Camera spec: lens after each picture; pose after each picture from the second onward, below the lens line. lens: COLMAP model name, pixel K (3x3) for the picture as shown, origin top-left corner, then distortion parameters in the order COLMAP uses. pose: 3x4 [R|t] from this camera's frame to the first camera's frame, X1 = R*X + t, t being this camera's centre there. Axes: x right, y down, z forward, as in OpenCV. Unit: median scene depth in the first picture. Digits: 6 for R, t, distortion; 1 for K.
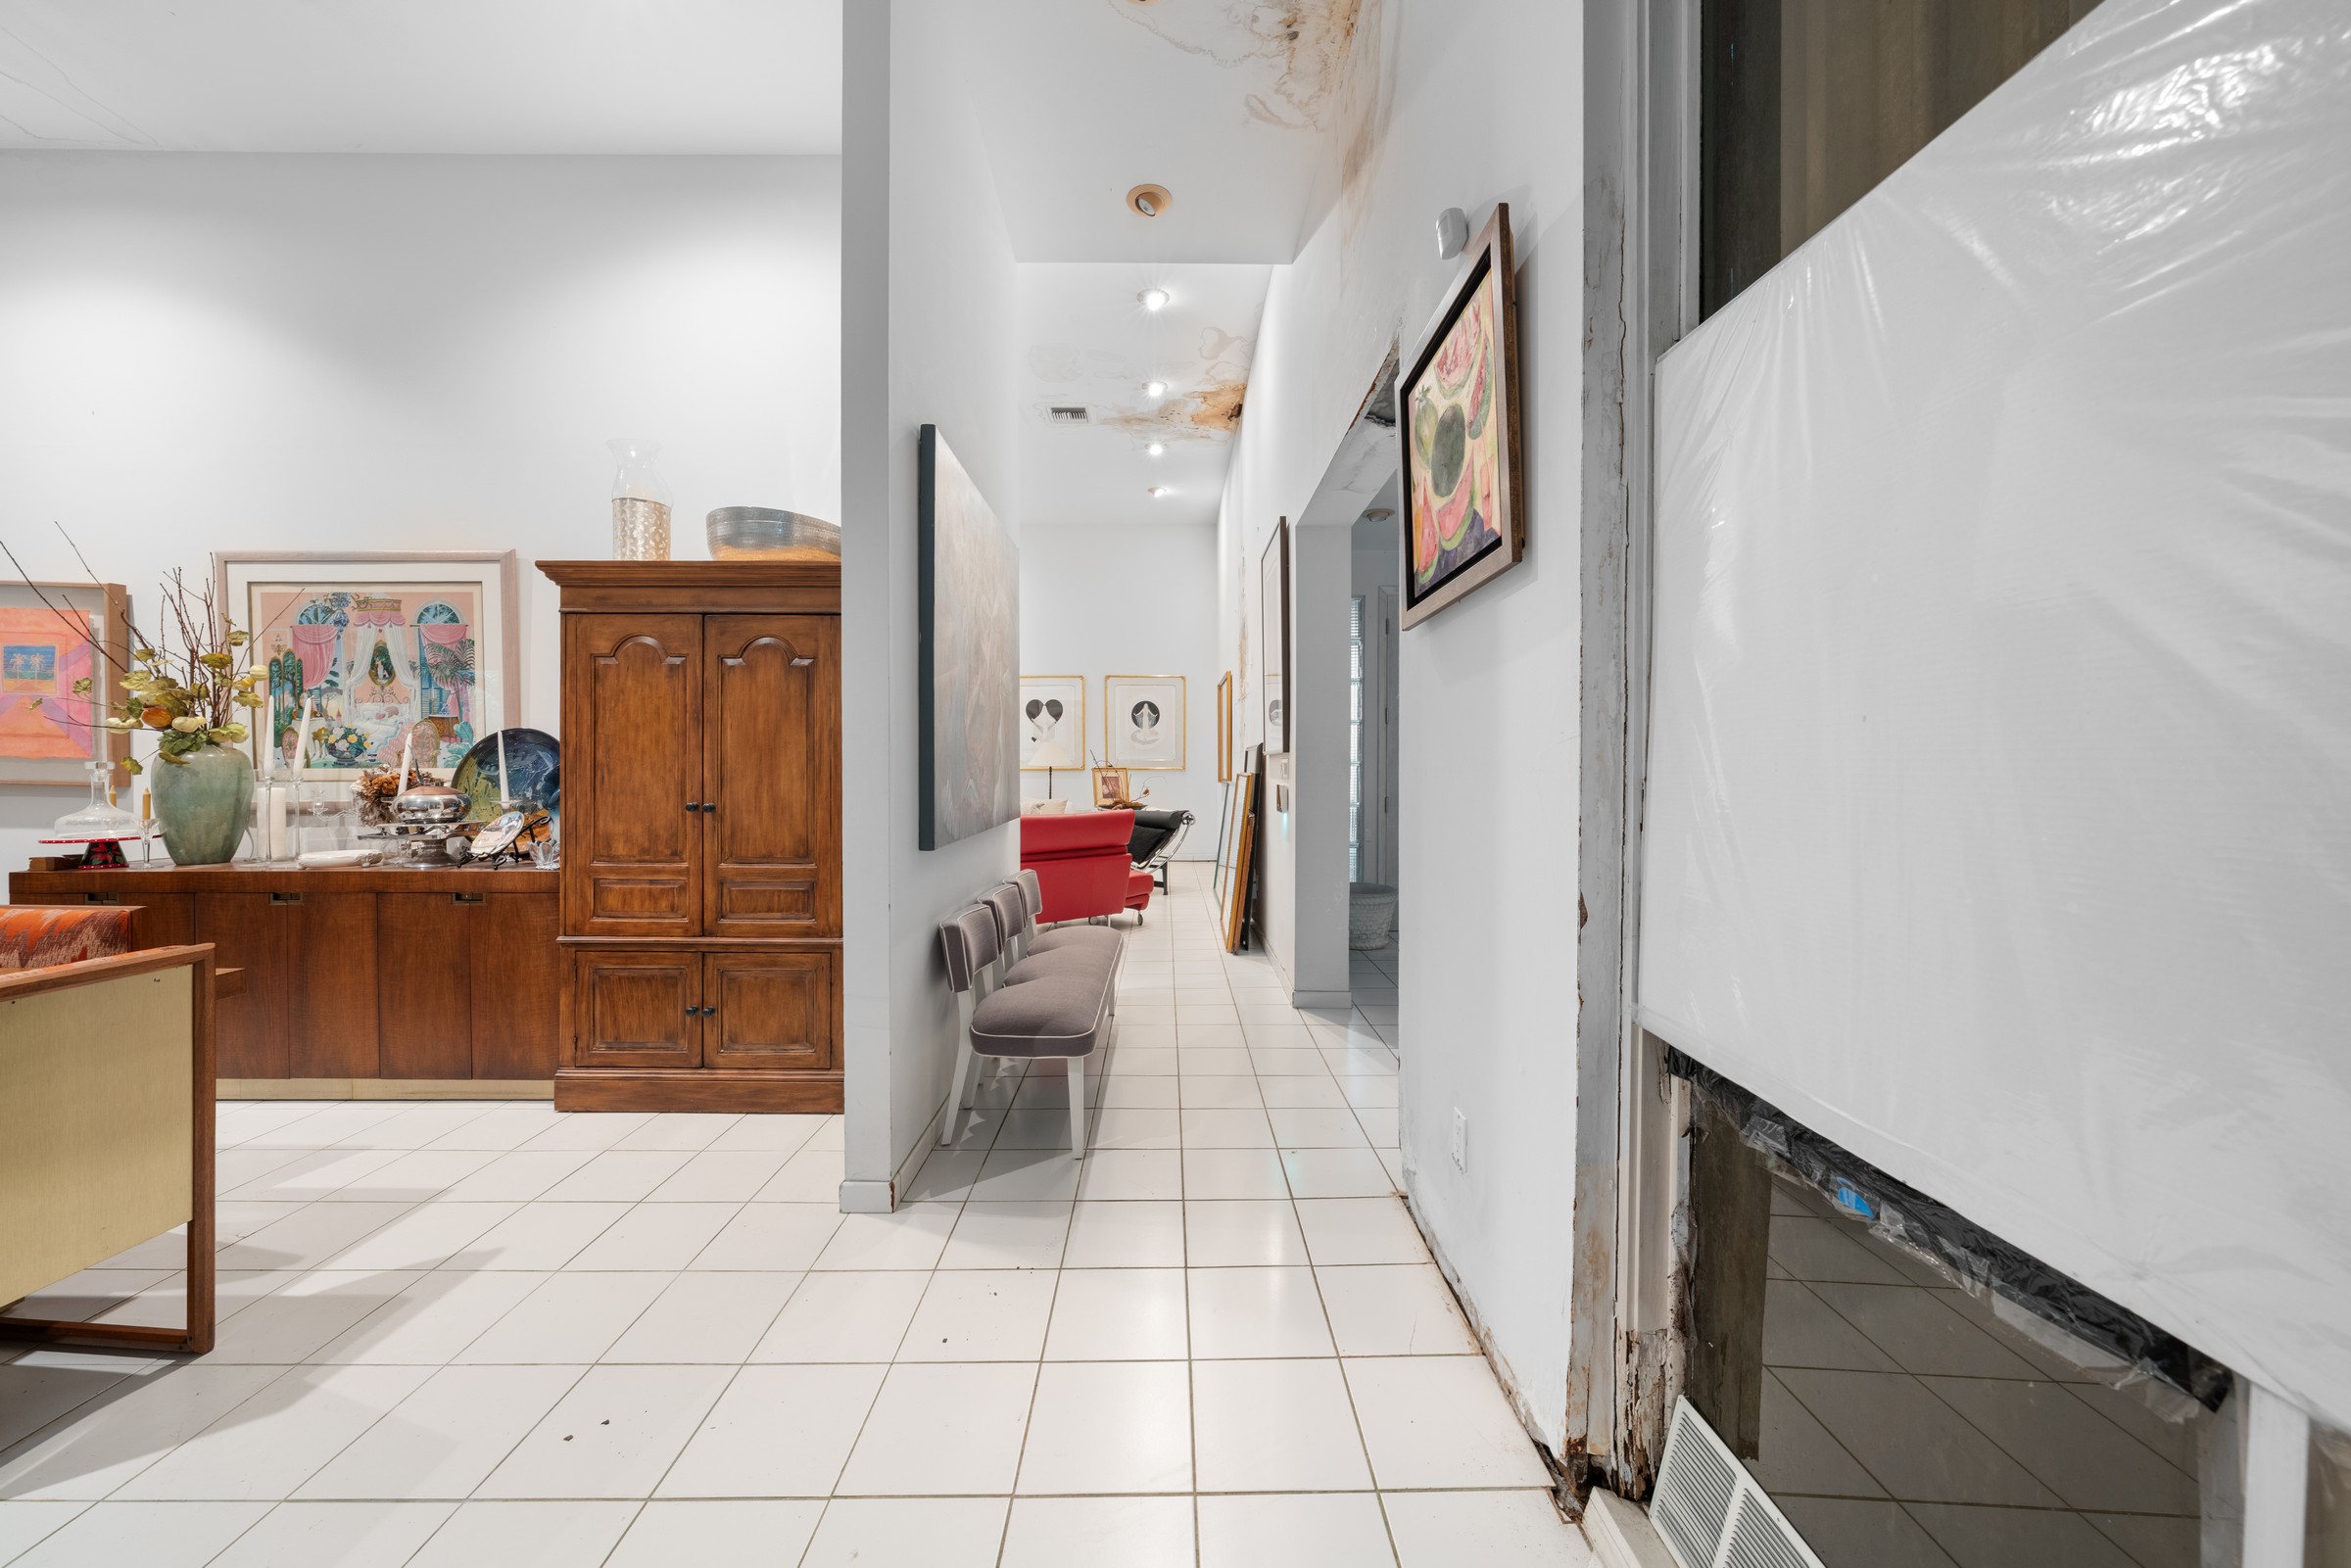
lens RADIAL K [[796.4, 0, 1165.6], [0, 796.4, 778.1], [0, 0, 1]] dist [-0.005151, 0.000568]
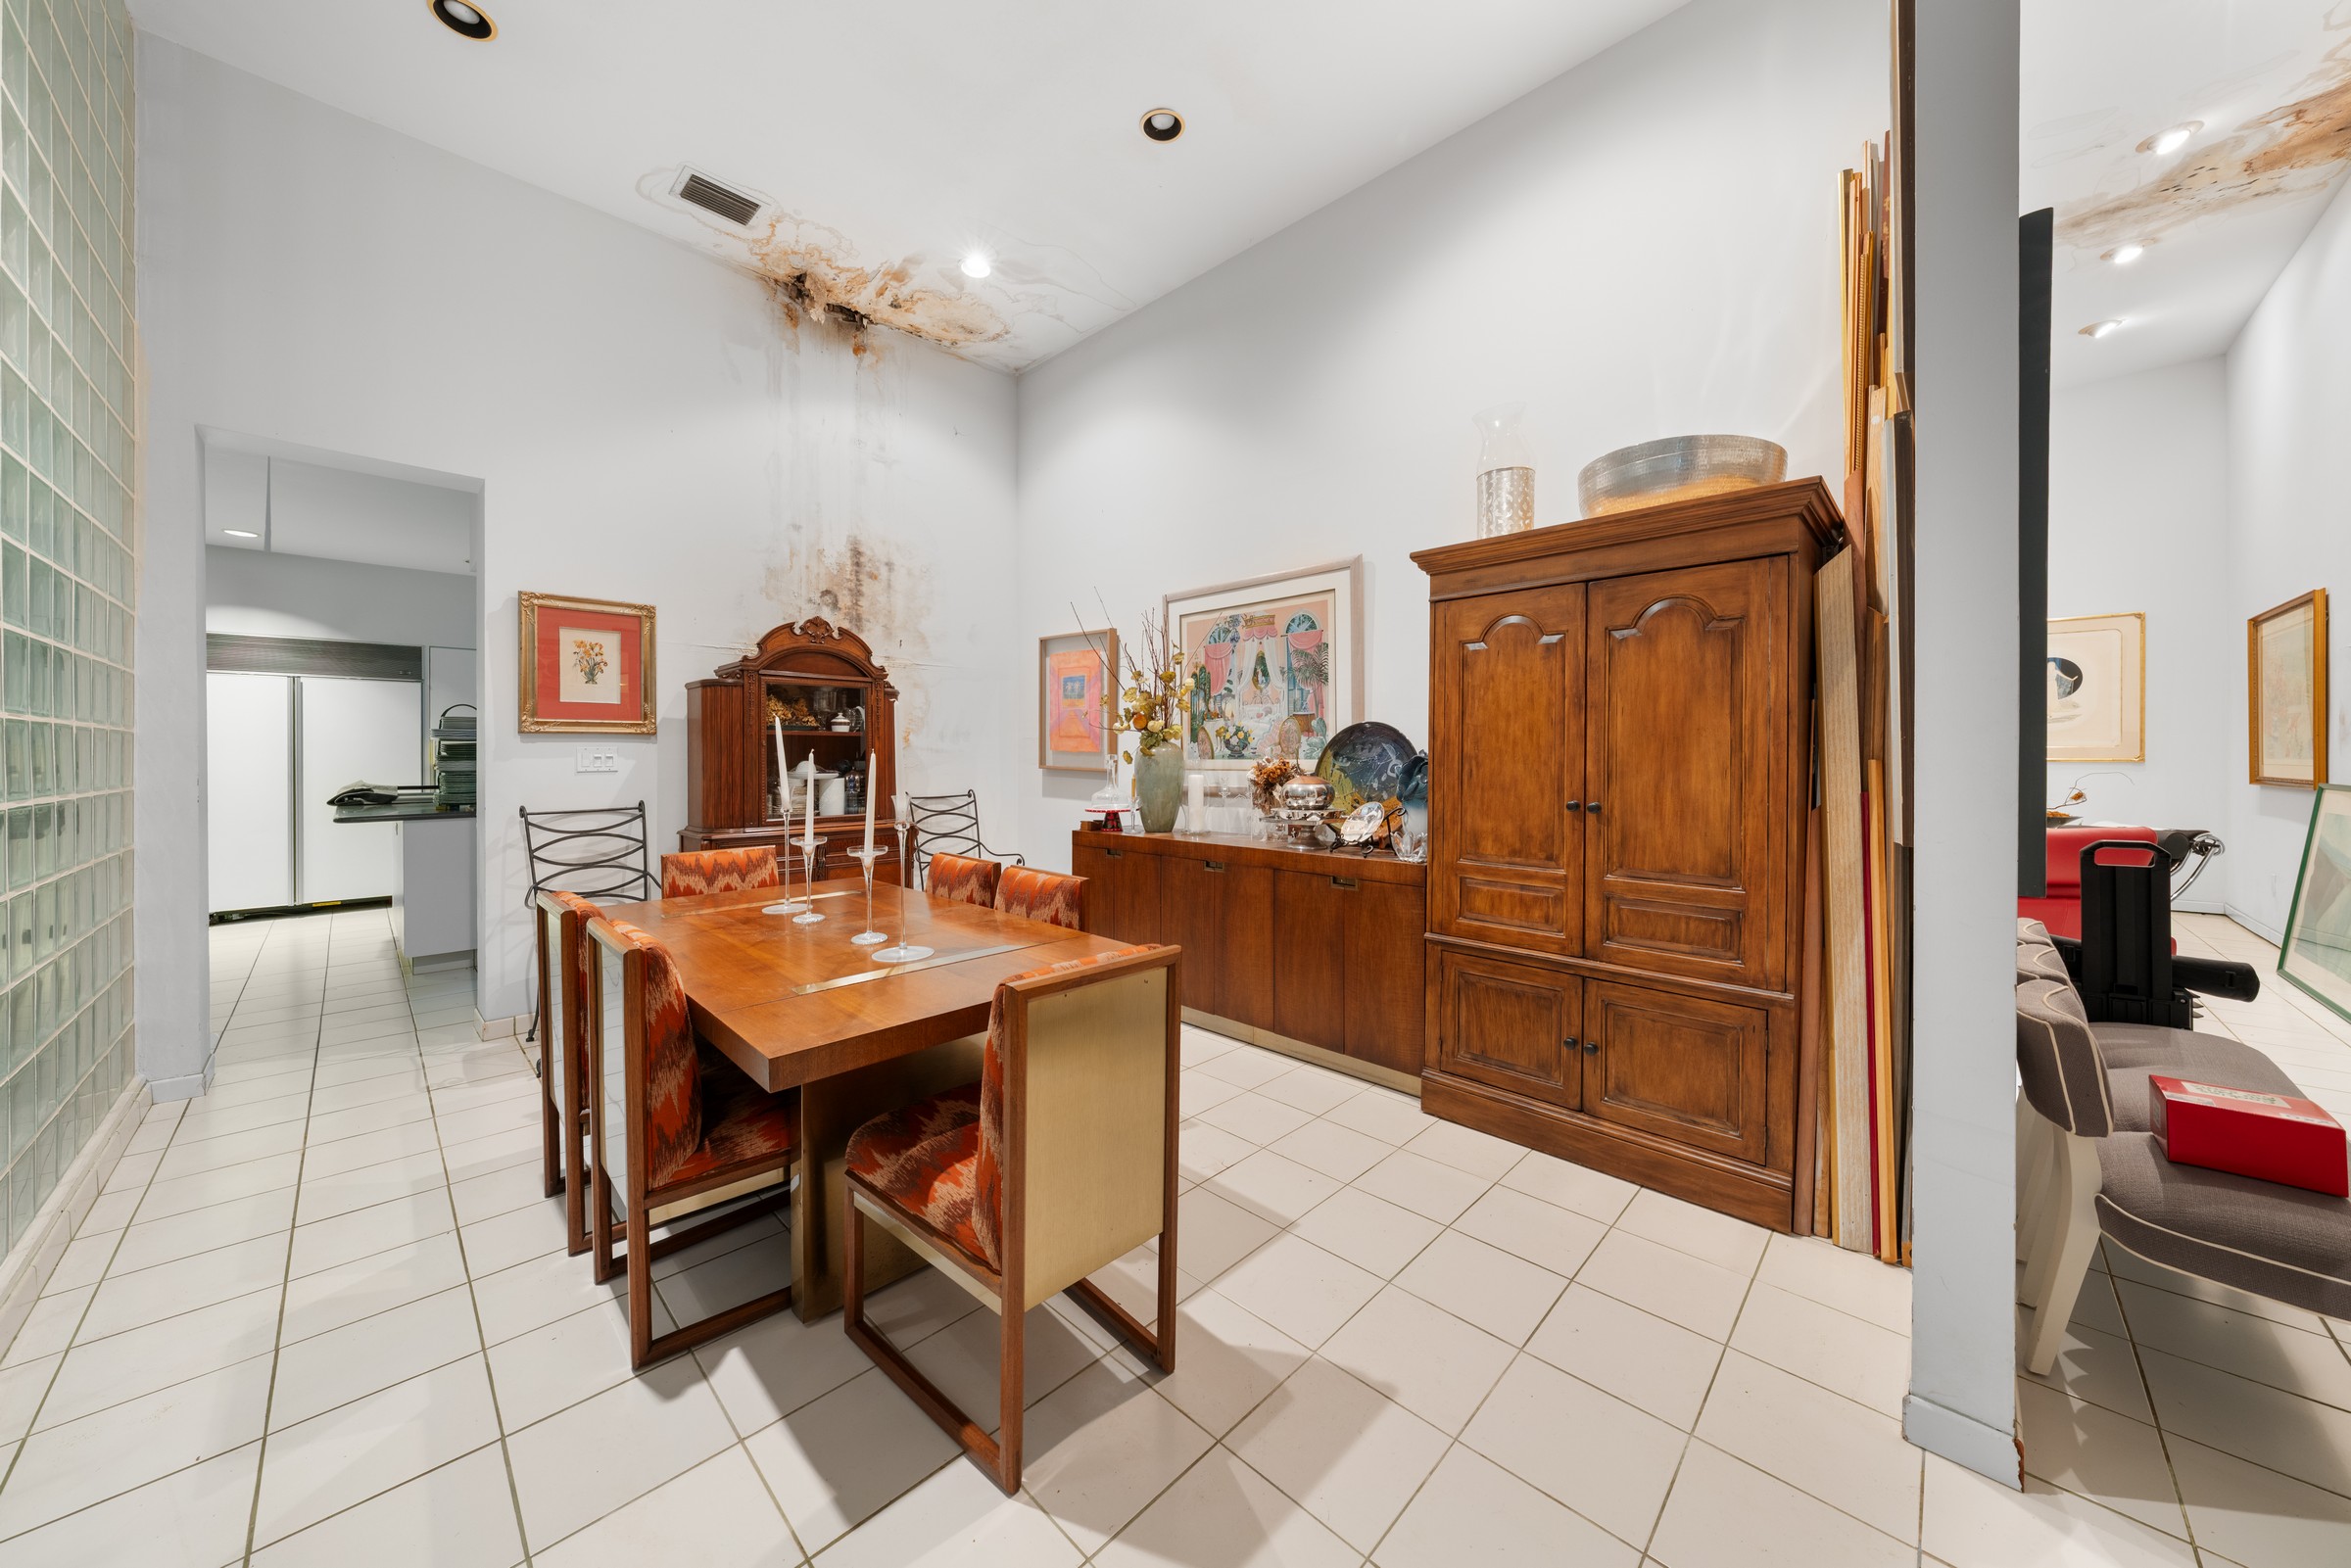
lens RADIAL K [[798.7, 0, 1174.7], [0, 798.7, 758.8], [0, 0, 1]] dist [-0.005130, 0.000114]
pose [[0.711955, 0.002063, -0.702222, -0.277801], [-0.010026, 0.999924, -0.007227, -0.004192], [0.702154, 0.012186, 0.711921, 0.074699]]
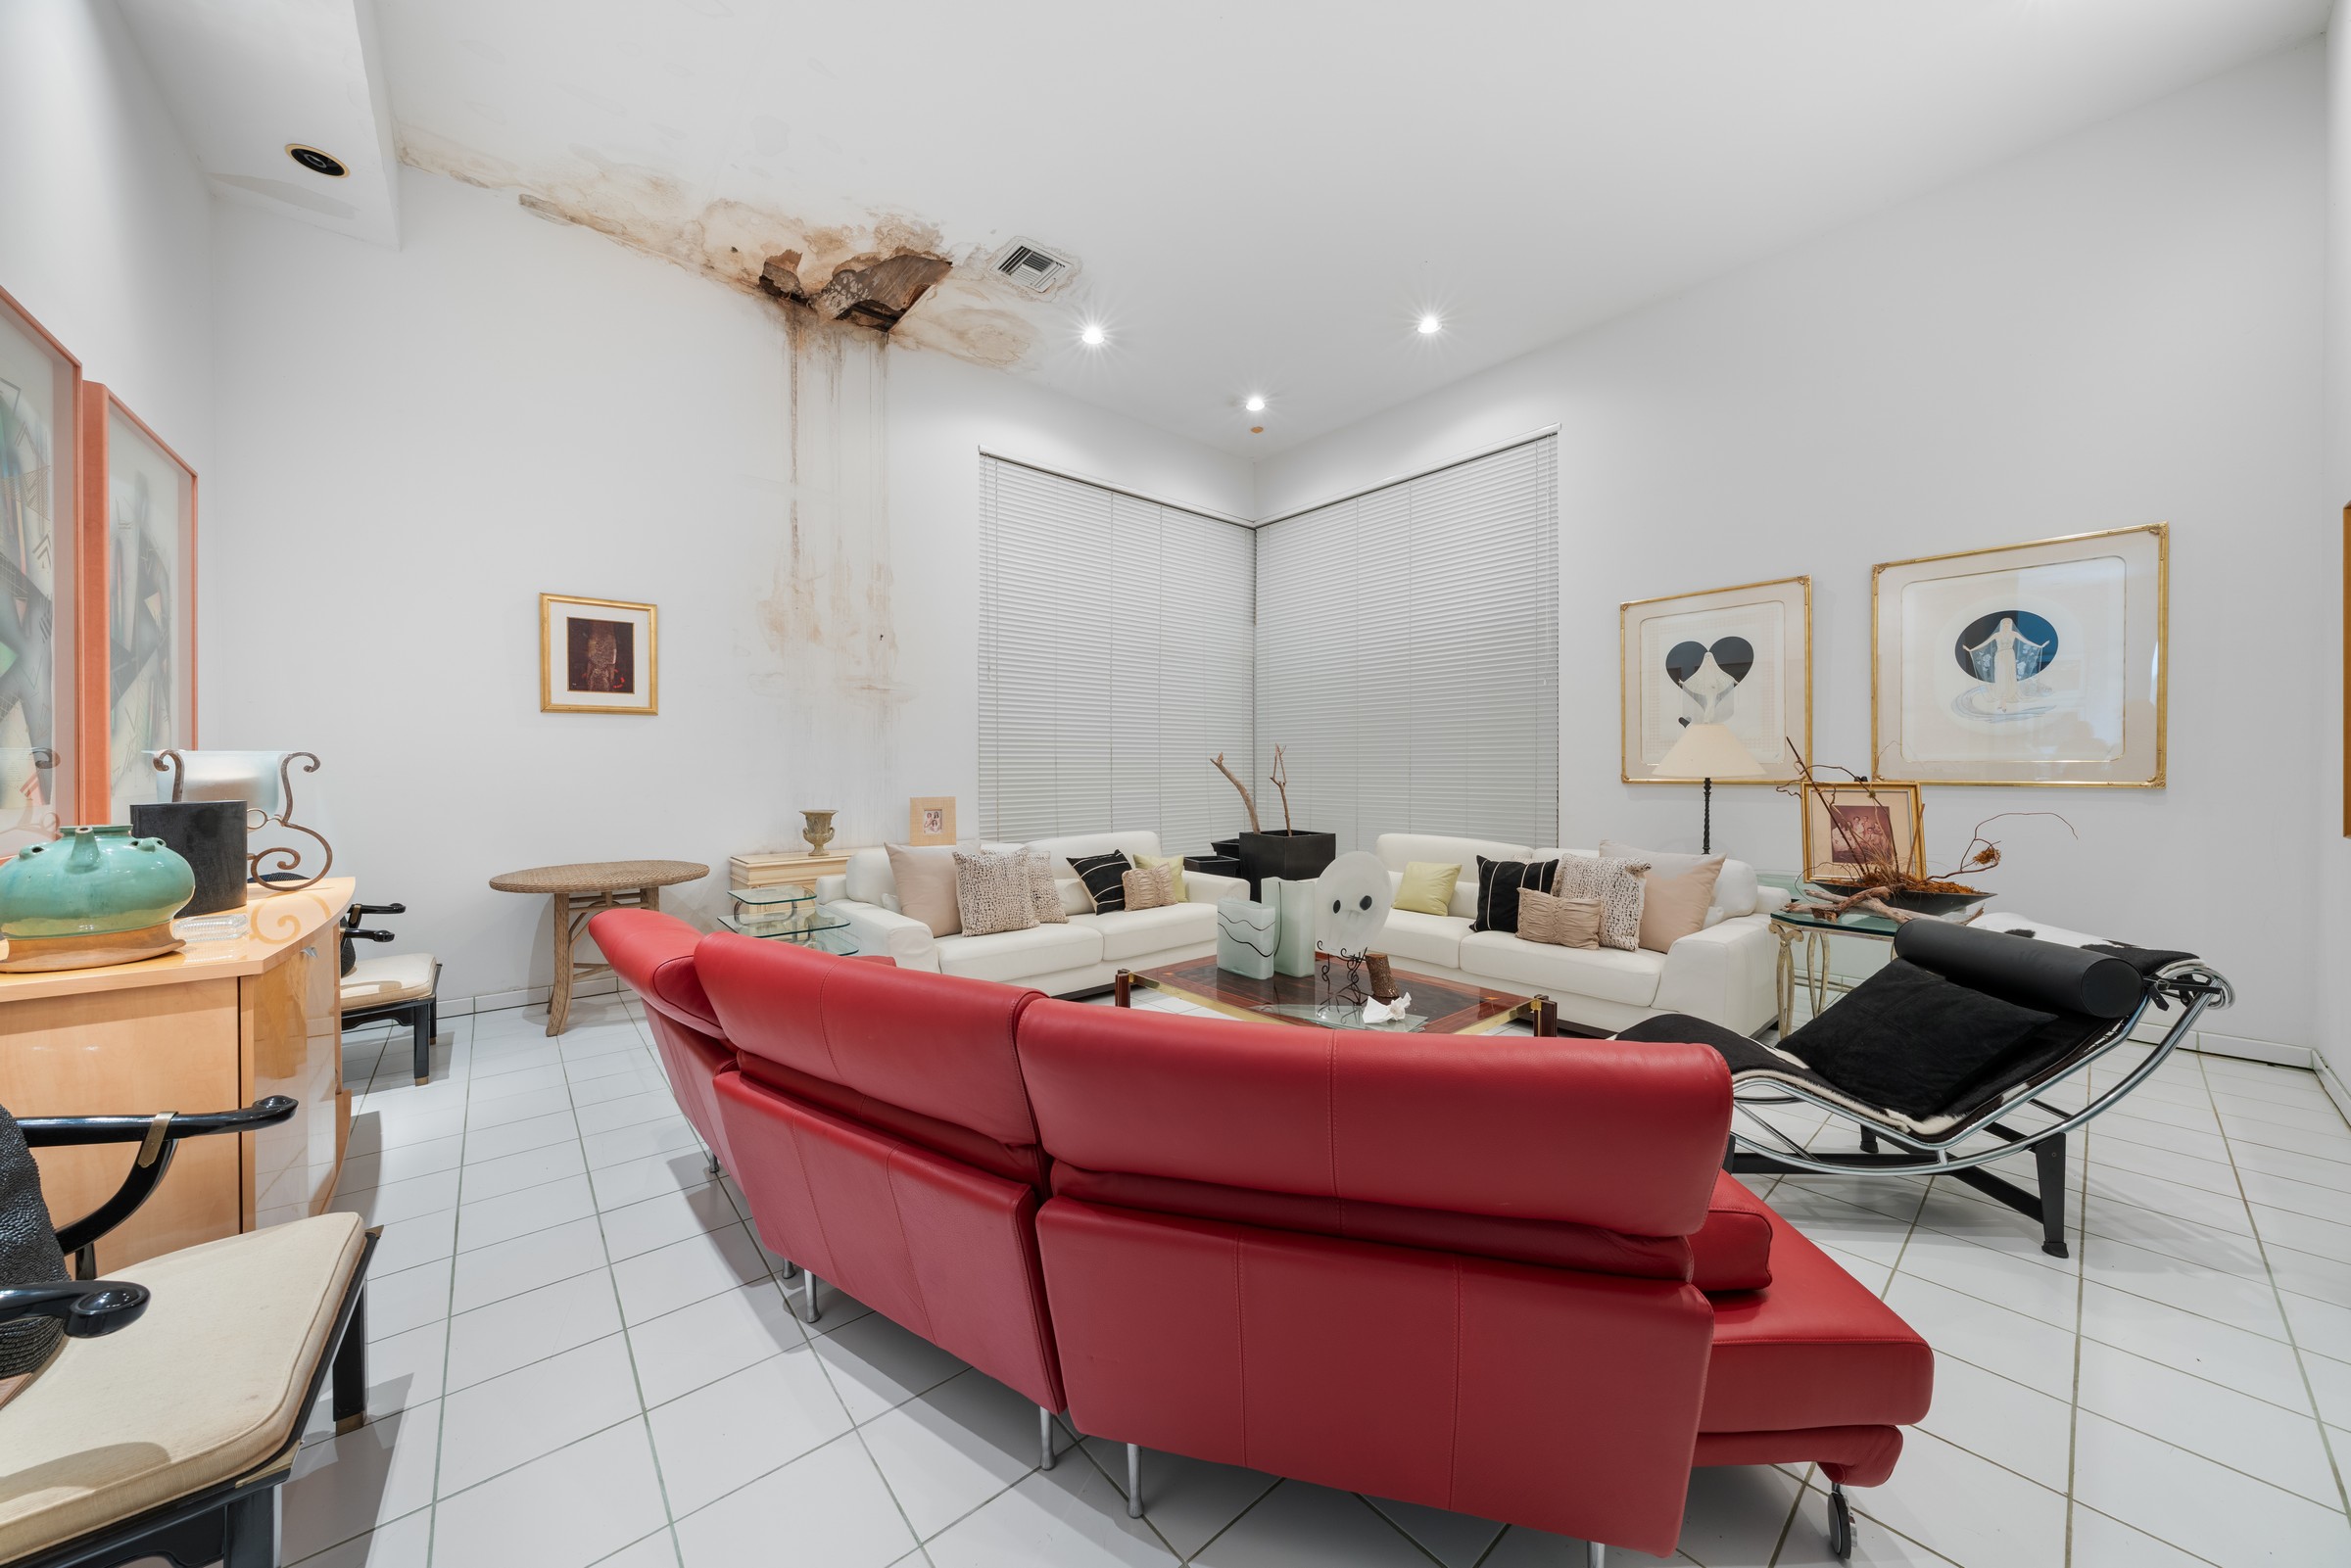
lens RADIAL K [[796.4, 0, 1165.6], [0, 796.4, 778.1], [0, 0, 1]] dist [-0.005151, 0.000568]
pose [[0.644387, 0.009065, -0.764646, 0.024306], [-0.009844, 0.999945, 0.003558, -0.041682], [0.764636, 0.005235, 0.644441, 1.484692]]
